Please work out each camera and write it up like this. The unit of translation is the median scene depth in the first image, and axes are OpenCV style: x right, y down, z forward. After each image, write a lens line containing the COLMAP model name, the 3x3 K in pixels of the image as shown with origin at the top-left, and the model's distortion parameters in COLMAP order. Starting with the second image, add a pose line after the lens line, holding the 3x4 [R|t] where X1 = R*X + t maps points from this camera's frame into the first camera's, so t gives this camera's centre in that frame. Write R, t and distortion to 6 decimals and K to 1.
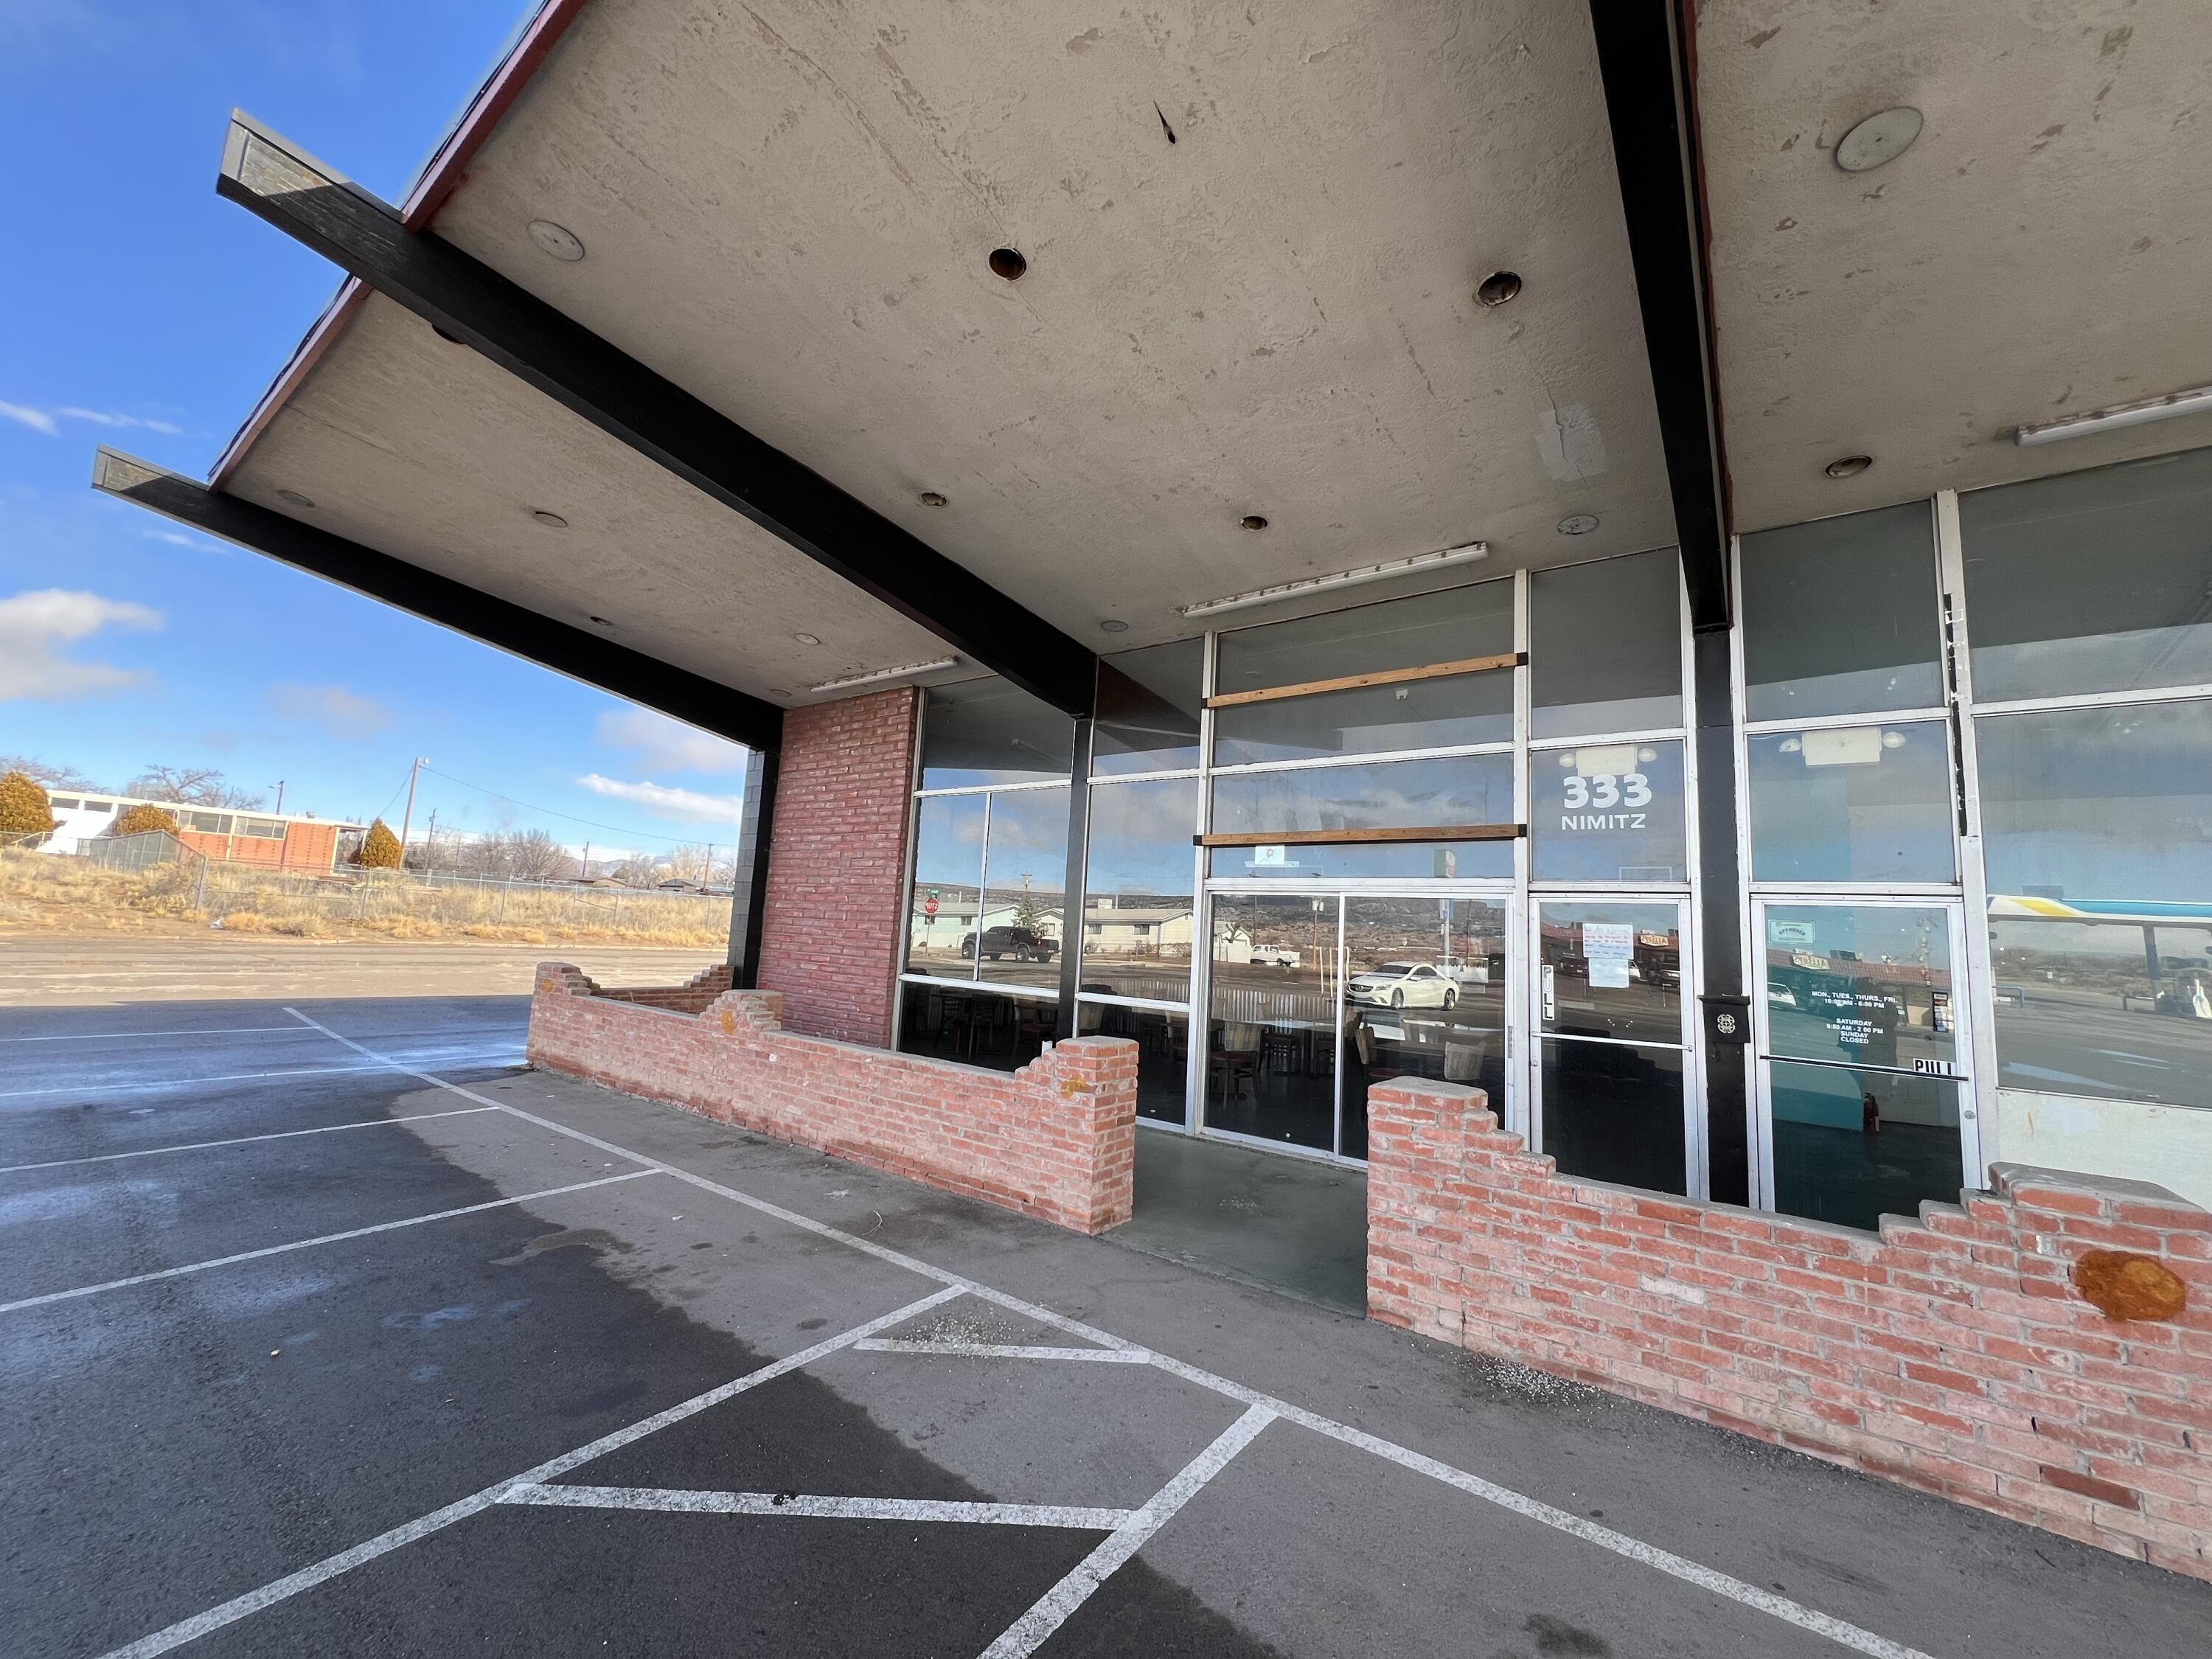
lens RADIAL K [[879.3, 0, 1100.2], [0, 879.3, 831.1], [0, 0, 1]] dist [-0.000034, -0.000257]
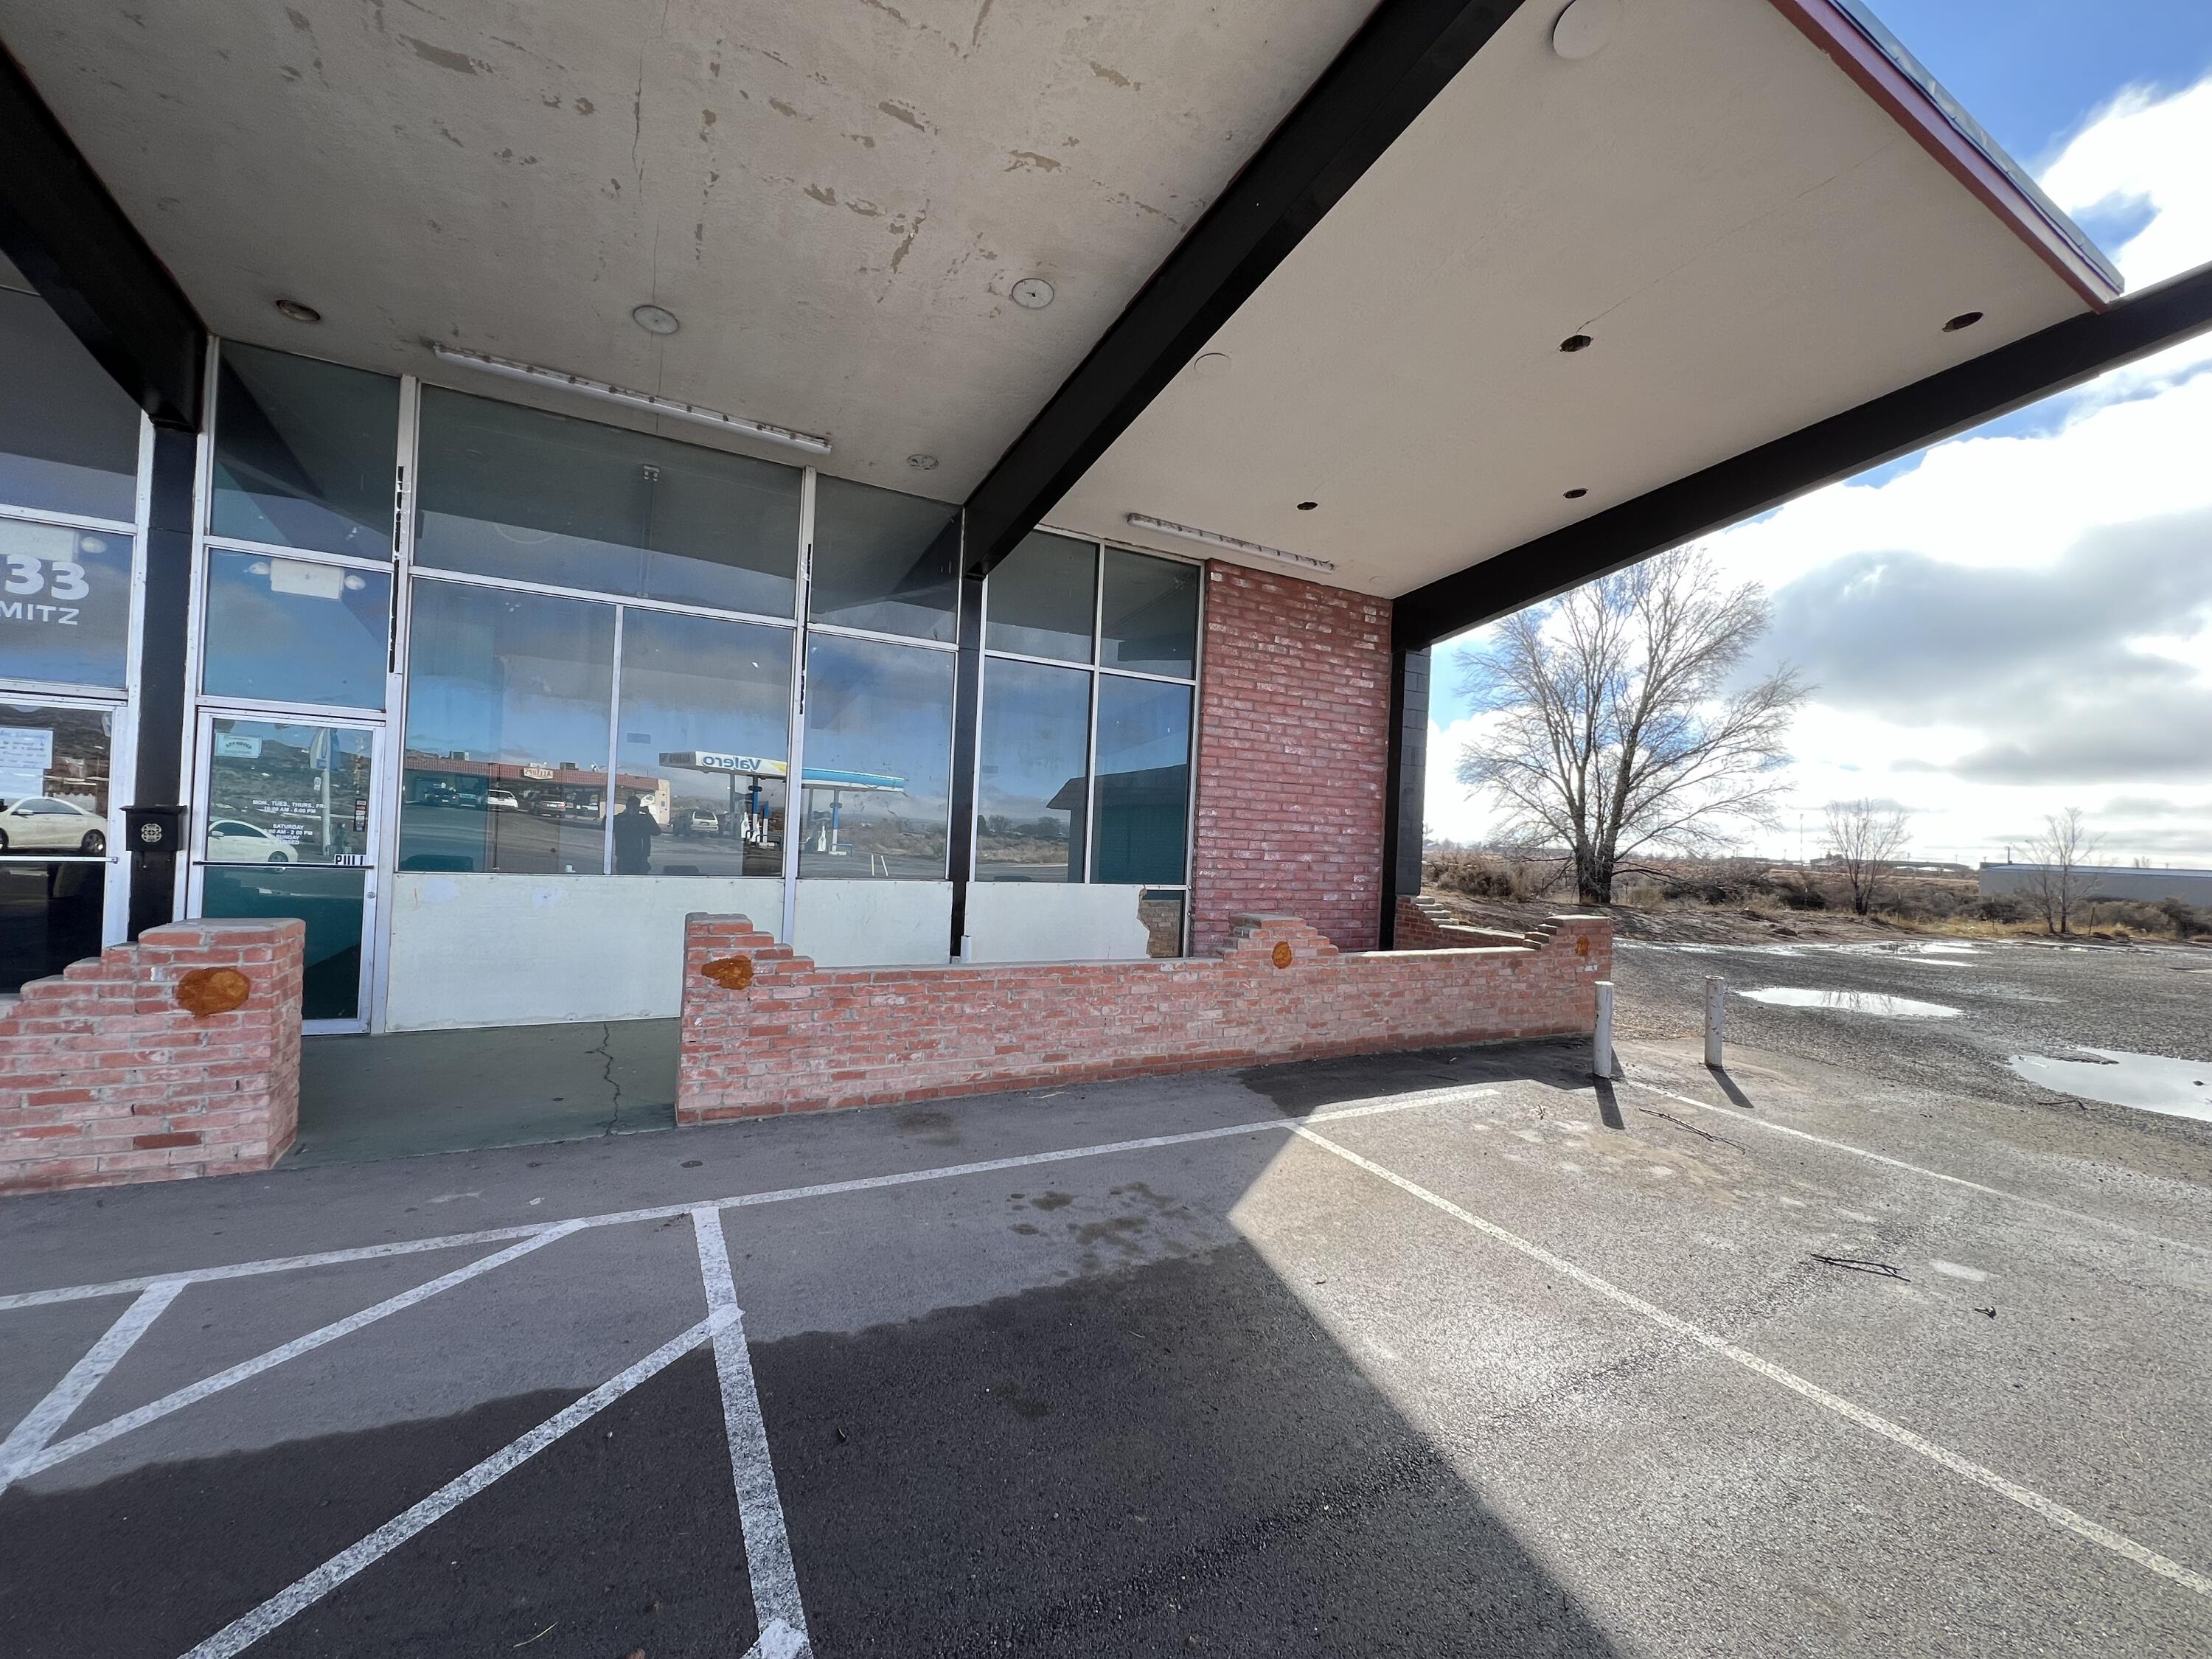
lens RADIAL K [[879.3, 0, 1100.2], [0, 879.3, 829.5], [0, 0, 1]] dist [-0.000034, -0.000257]
pose [[0.419752, -0.029436, 0.907161, 0.247780], [-0.131239, 0.987002, 0.092752, -0.019220], [-0.898101, -0.157988, 0.410433, -0.369903]]
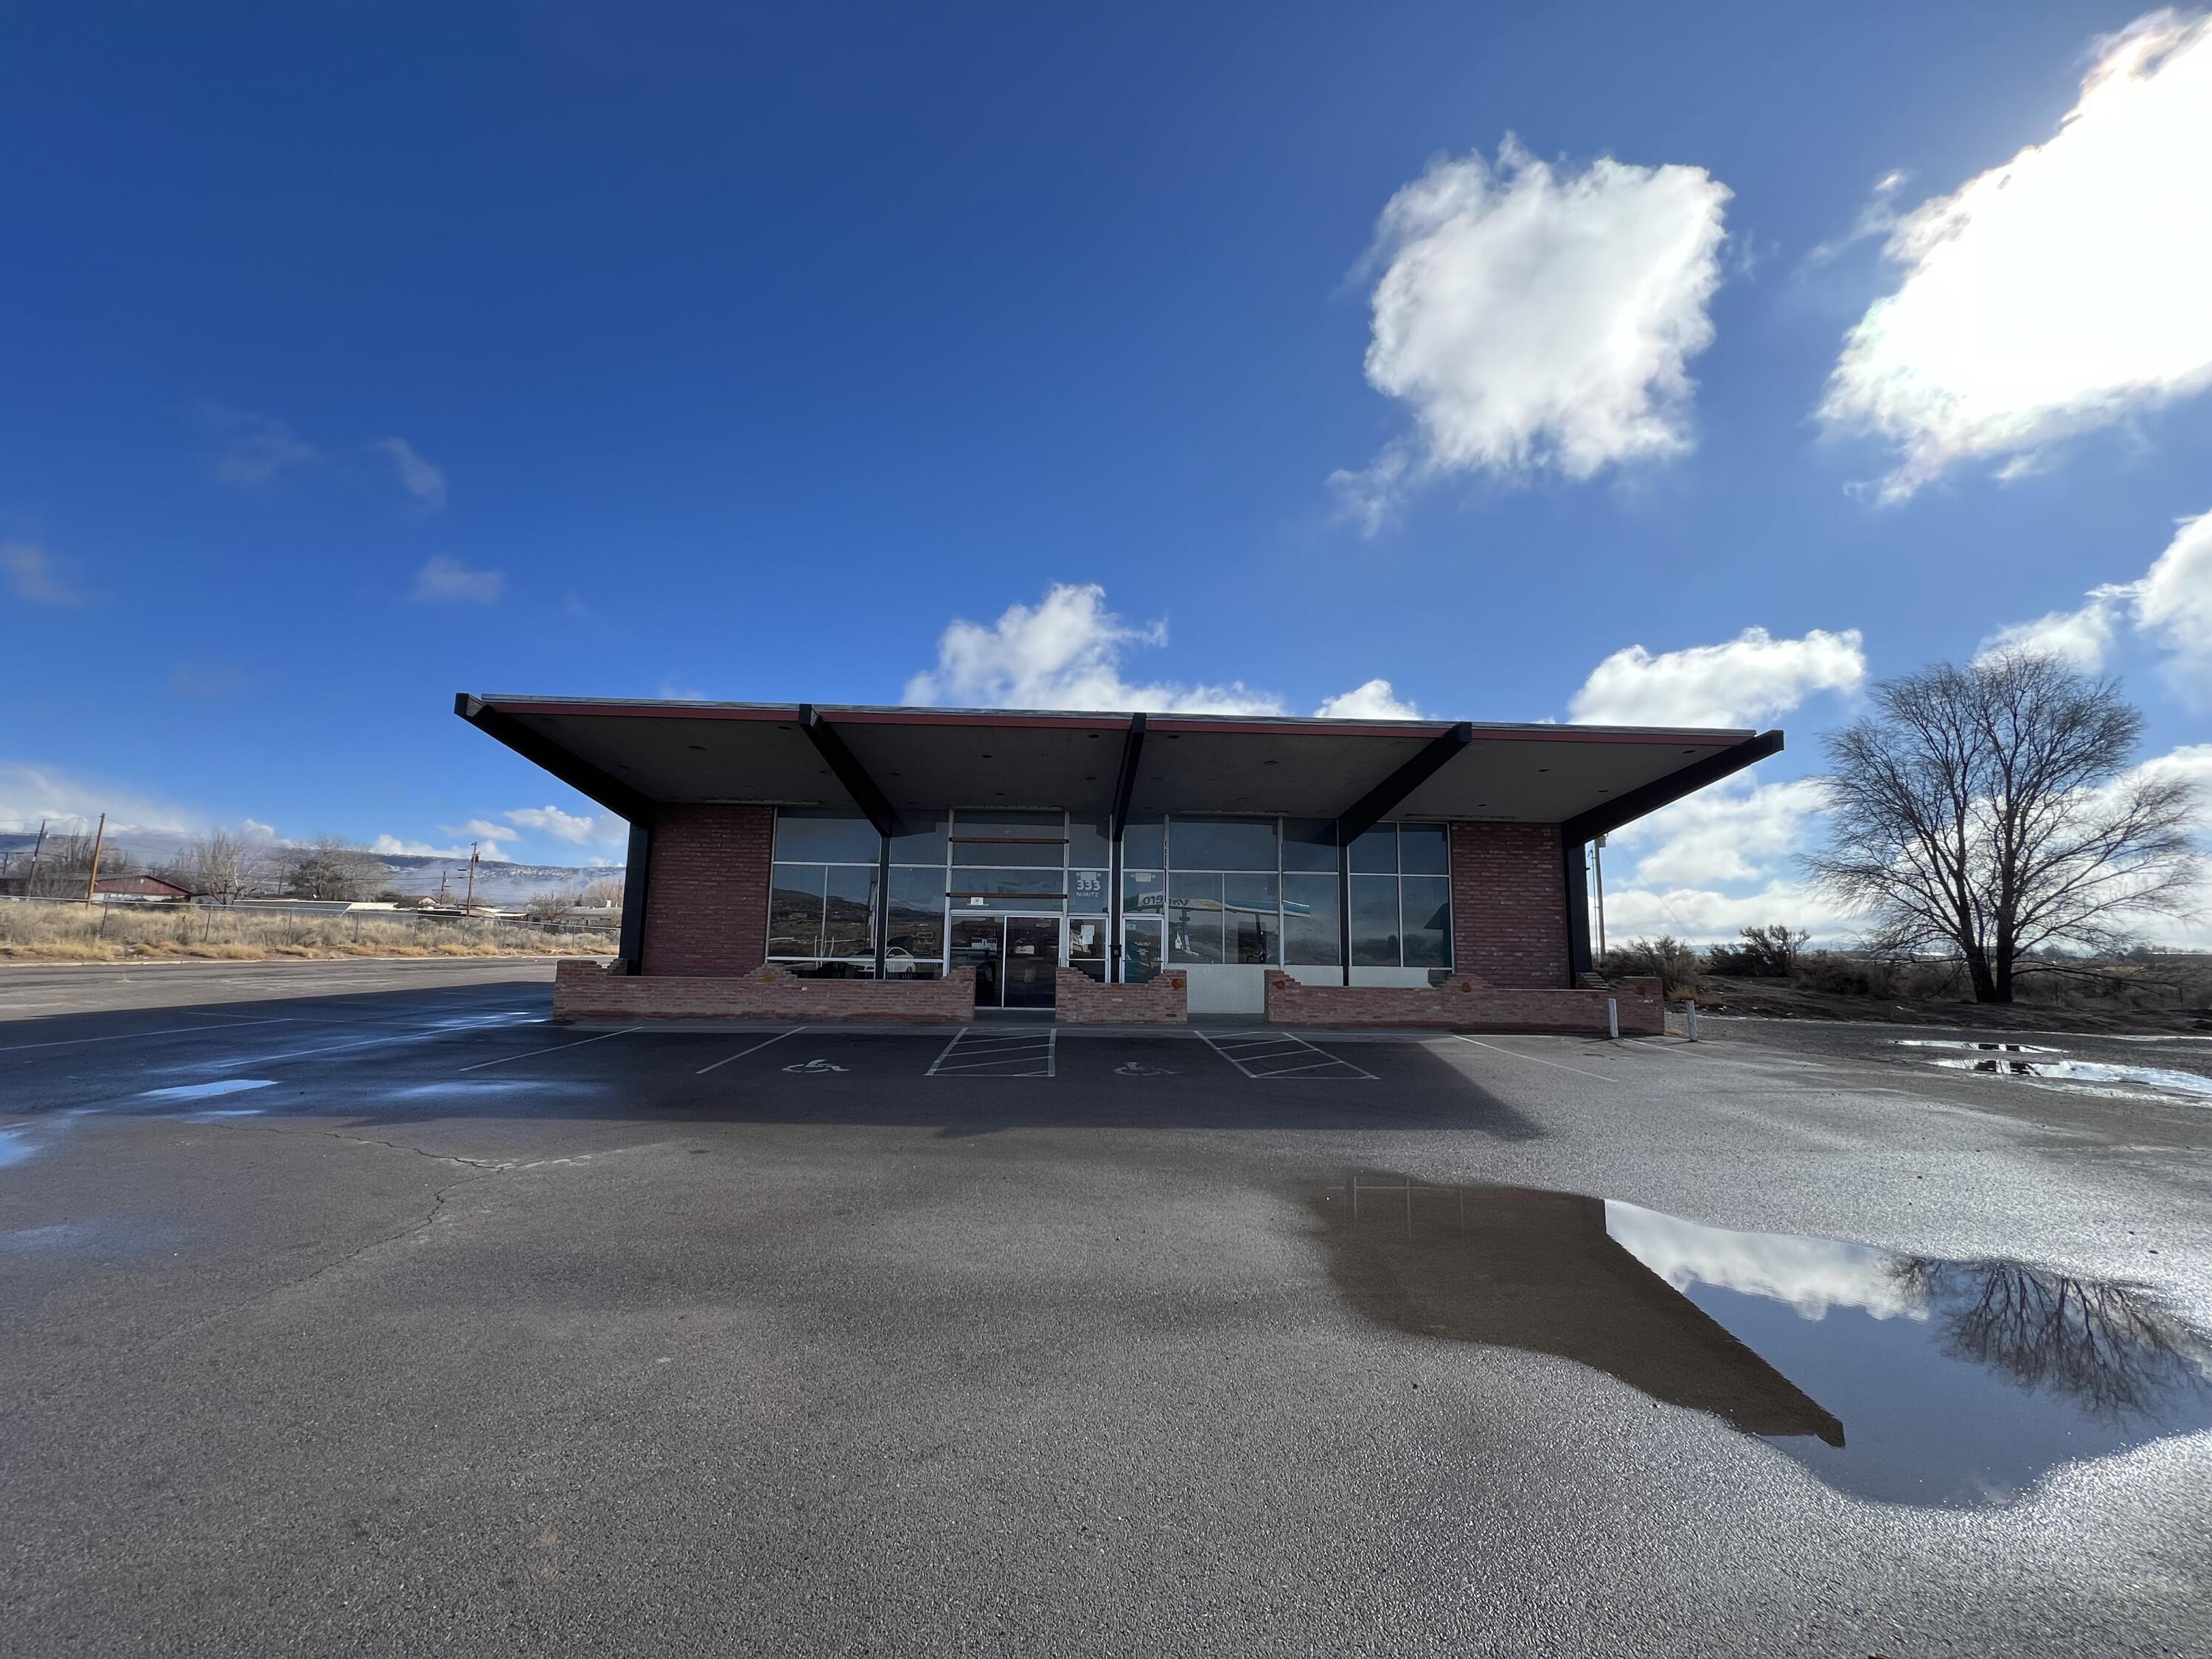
lens RADIAL K [[879.3, 0, 1099.8], [0, 879.3, 829.1], [0, 0, 1]] dist [-0.000034, -0.000257]
pose [[0.773765, 0.041657, 0.632102, -1.616554], [-0.050779, 0.998703, -0.003659, -0.266165], [-0.631434, -0.029267, 0.774877, -1.718193]]
